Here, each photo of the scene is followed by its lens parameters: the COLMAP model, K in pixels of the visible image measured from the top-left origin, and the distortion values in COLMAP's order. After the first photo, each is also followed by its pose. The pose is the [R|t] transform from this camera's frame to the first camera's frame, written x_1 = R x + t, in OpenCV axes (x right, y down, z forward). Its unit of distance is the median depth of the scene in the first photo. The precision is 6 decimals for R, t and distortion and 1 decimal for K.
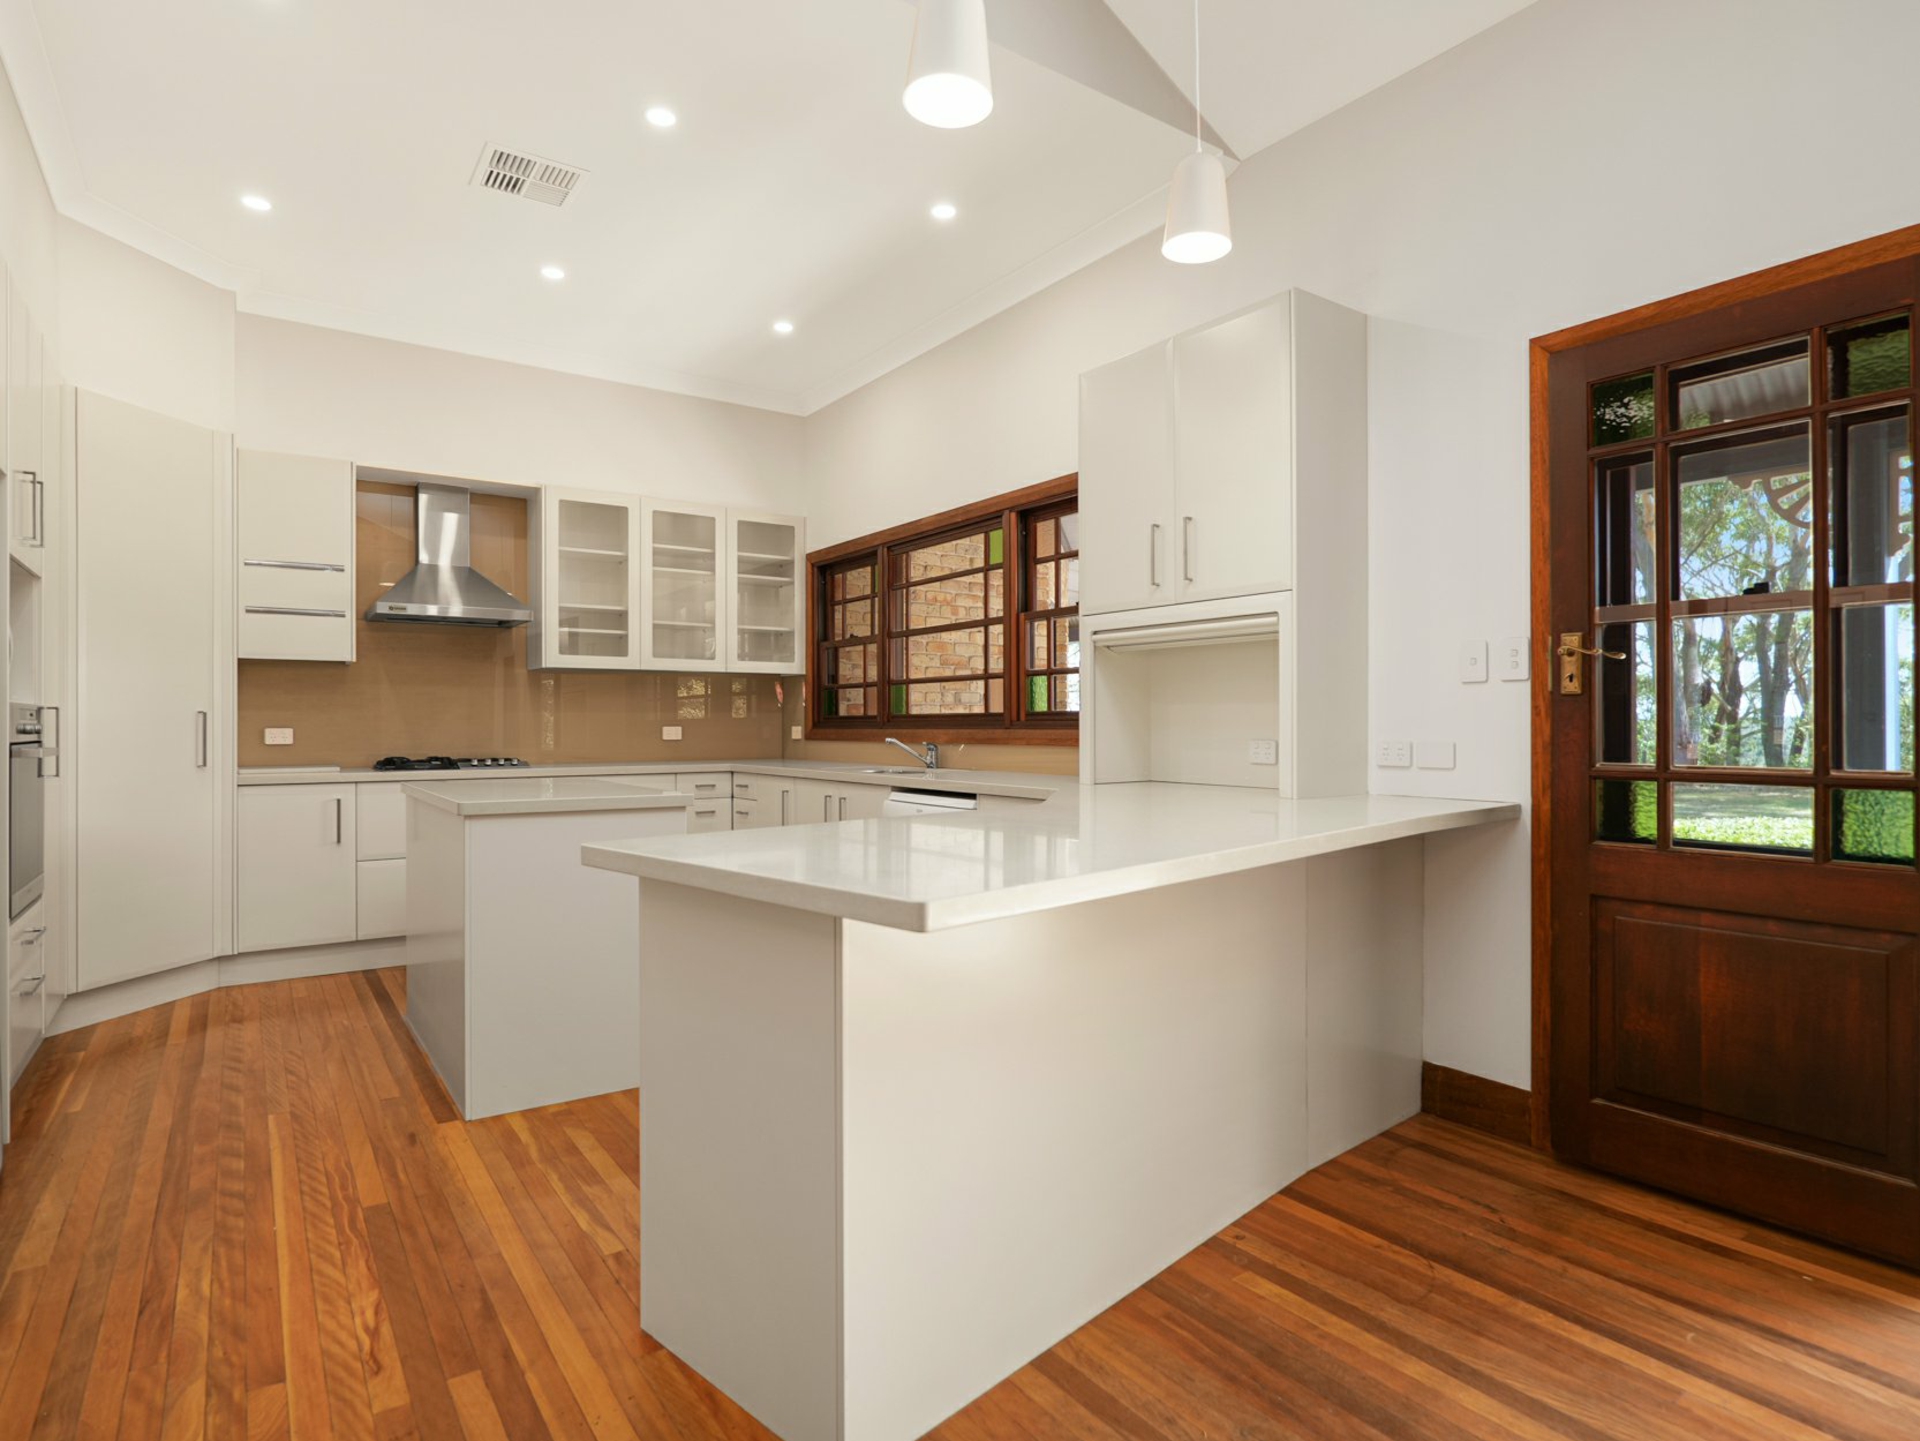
lens RADIAL K [[1056.5, 0, 993.6], [0, 1056.5, 721.1], [0, 0, 1]] dist [0.001877, 0.000787]
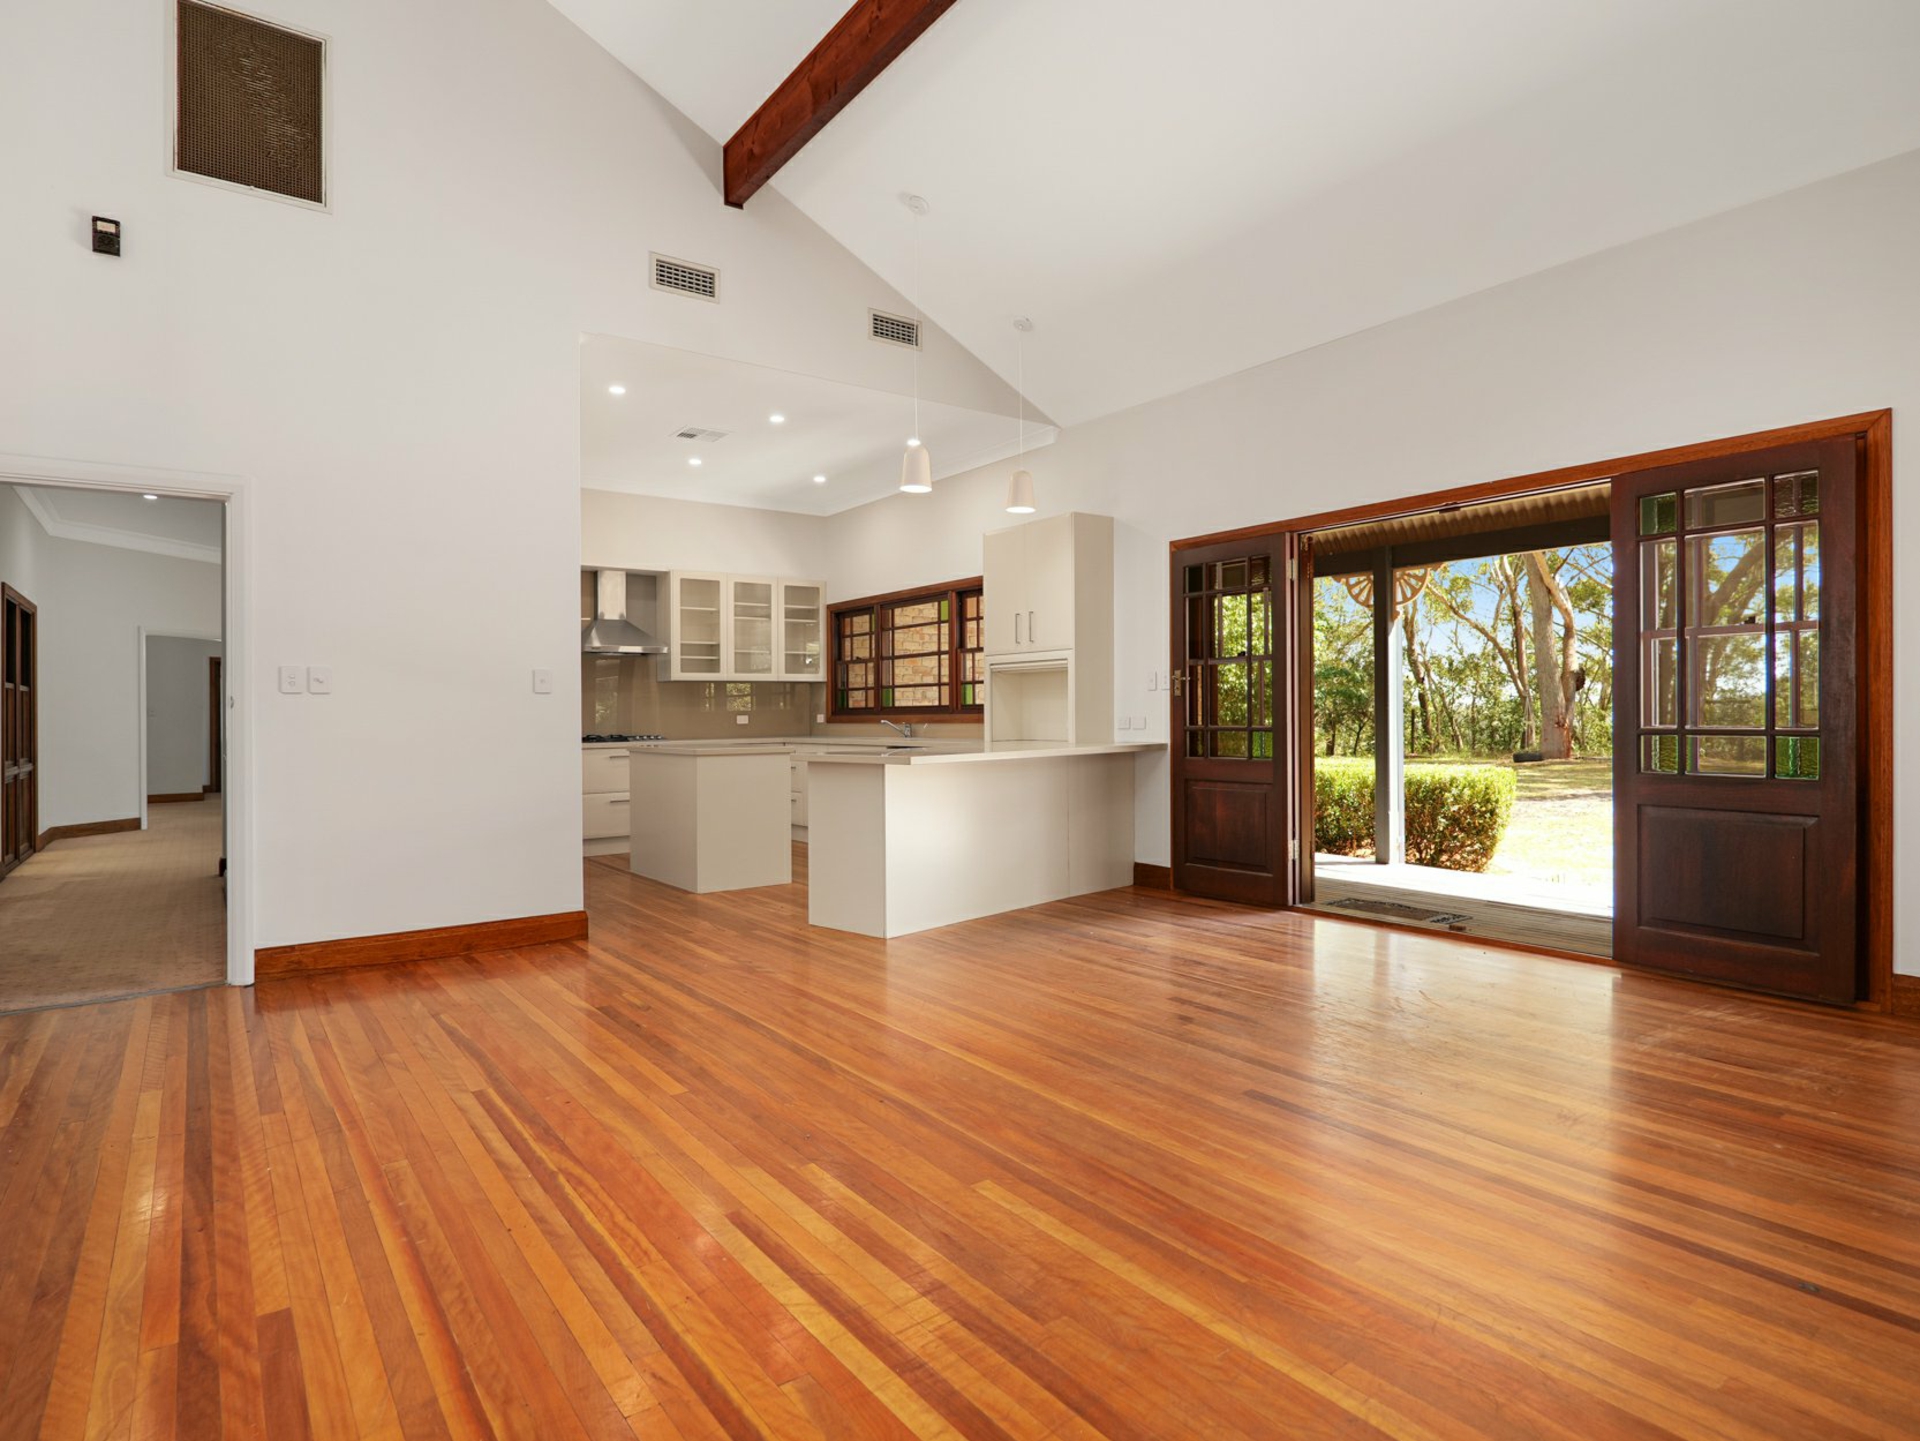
lens RADIAL K [[1056.5, 0, 993.6], [0, 1056.5, 721.1], [0, 0, 1]] dist [0.001877, 0.000787]
pose [[0.999556, -0.010522, 0.027868, 0.029140], [0.010235, 0.999893, 0.010431, 0.001101], [-0.027975, -0.010141, 0.999557, -0.656098]]
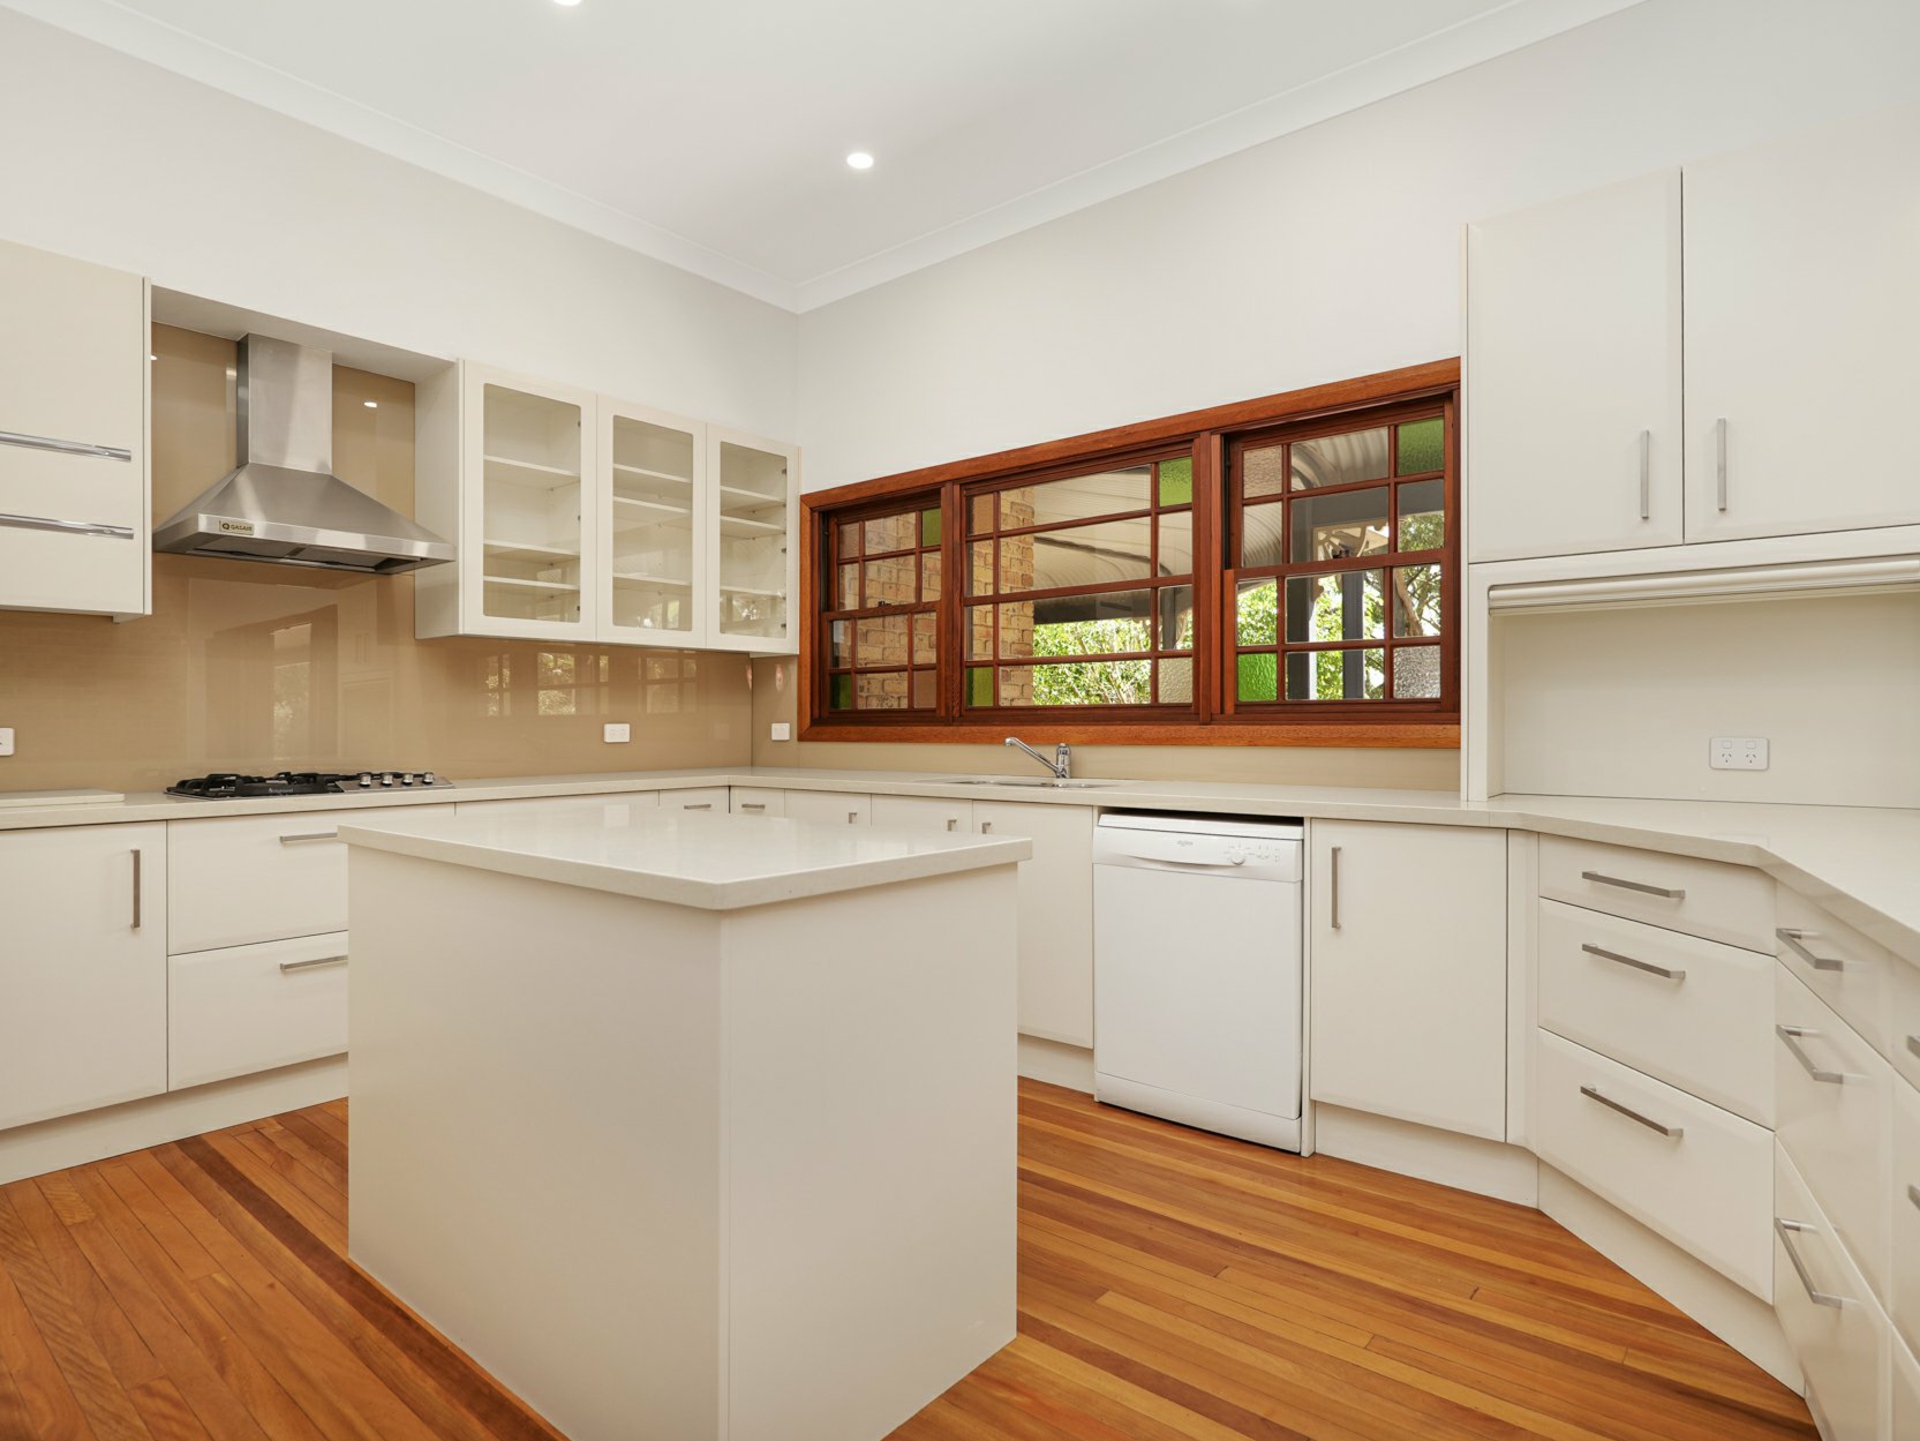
lens RADIAL K [[1029.5, 0, 1000.3], [0, 1029.5, 714.0], [0, 0, 1]] dist [-0.001297, -0.000226]
pose [[0.961040, 0.000230, 0.276409, -0.274745], [0.001395, 0.999983, -0.005683, 0.003149], [-0.276406, 0.005847, 0.961023, 0.285299]]
